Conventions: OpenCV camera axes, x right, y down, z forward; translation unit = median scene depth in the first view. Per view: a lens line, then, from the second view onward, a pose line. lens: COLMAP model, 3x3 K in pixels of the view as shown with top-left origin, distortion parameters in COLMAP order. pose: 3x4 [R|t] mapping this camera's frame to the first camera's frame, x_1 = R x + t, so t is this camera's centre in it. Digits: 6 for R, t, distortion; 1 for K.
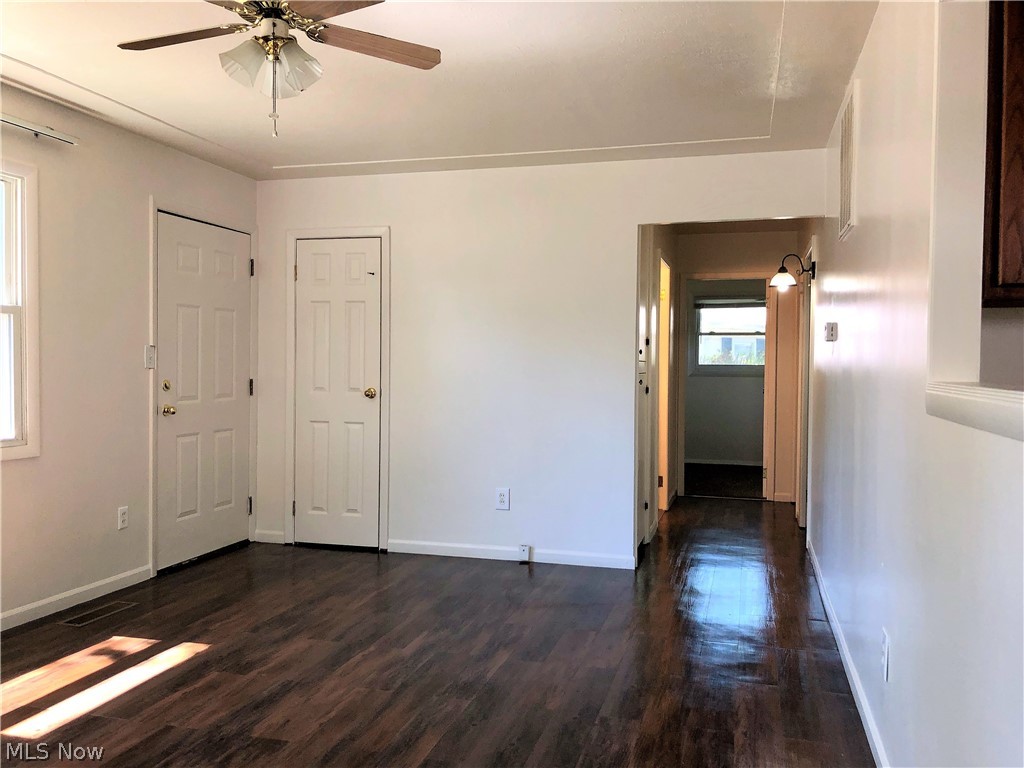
lens RADIAL K [[841.8, 0, 515.3], [0, 841.8, 375.9], [0, 0, 1]] dist [0.112353, -0.239692]
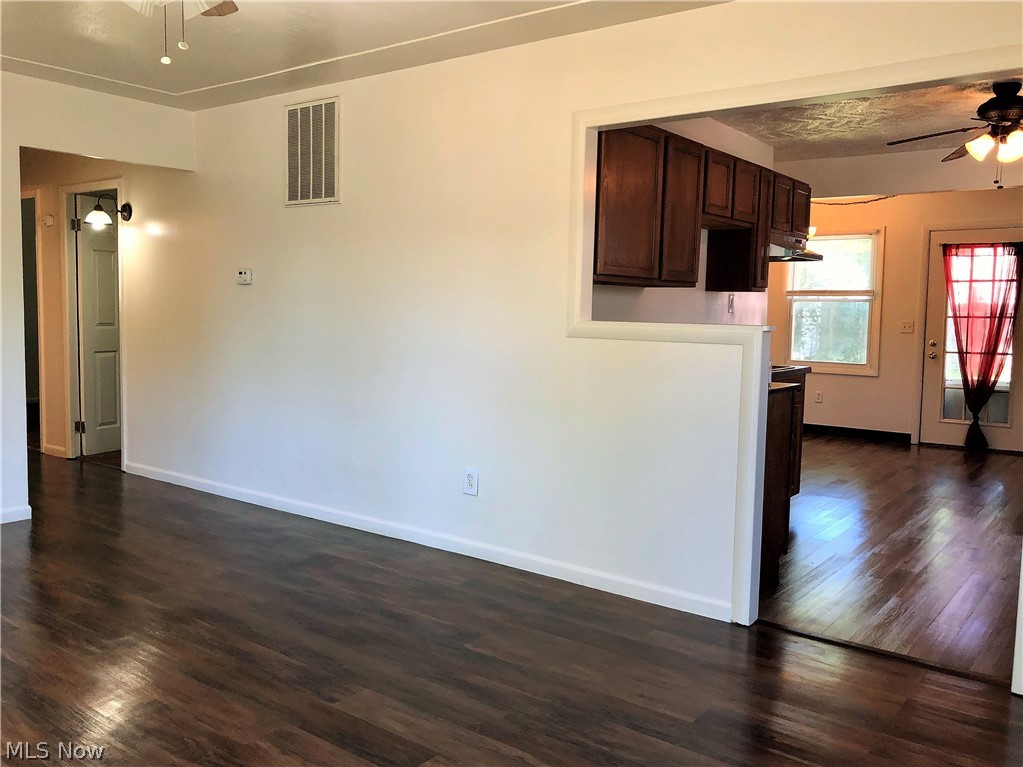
lens RADIAL K [[856.6, 0, 507.2], [0, 856.6, 377.1], [0, 0, 1]] dist [-0.002069, 0.068348]
pose [[0.366630, -0.074707, 0.927363, -0.860715], [-0.005641, 0.996574, 0.082513, -0.014780], [-0.930350, -0.035483, 0.364952, 0.252965]]
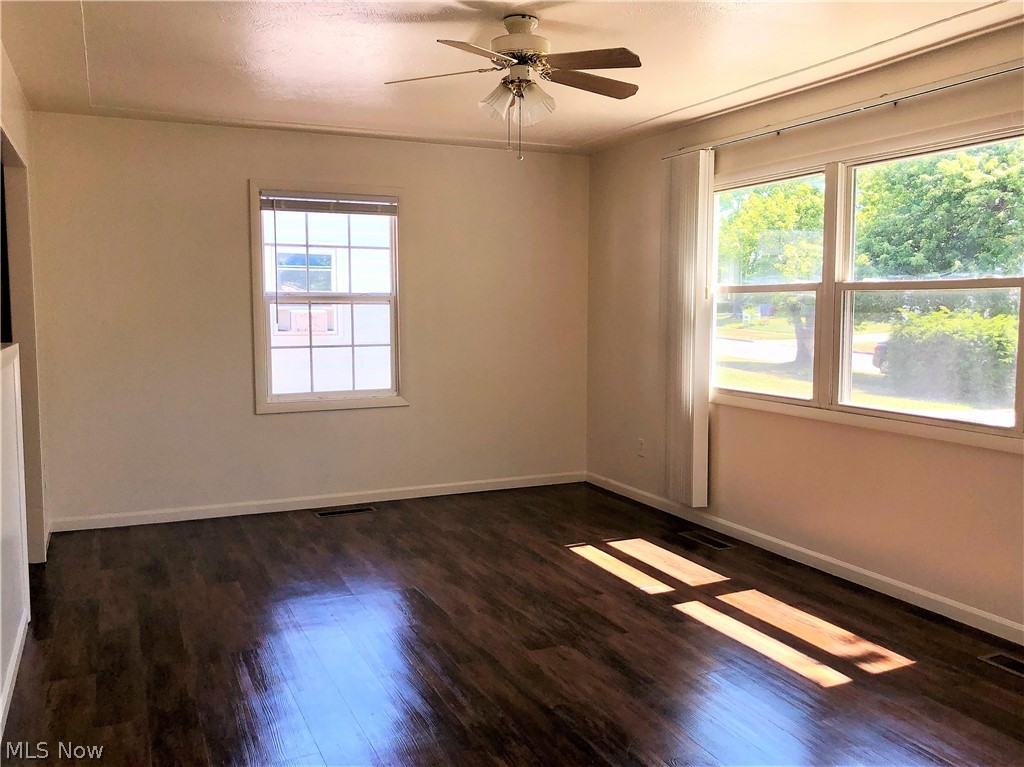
lens RADIAL K [[857.5, 0, 507.7], [0, 857.5, 377.1], [0, 0, 1]] dist [-0.002069, 0.068348]
pose [[-0.762475, 0.049782, -0.645100, 0.463693], [-0.014150, 0.995514, 0.093548, -0.066115], [0.646863, 0.080456, -0.758350, 1.632976]]
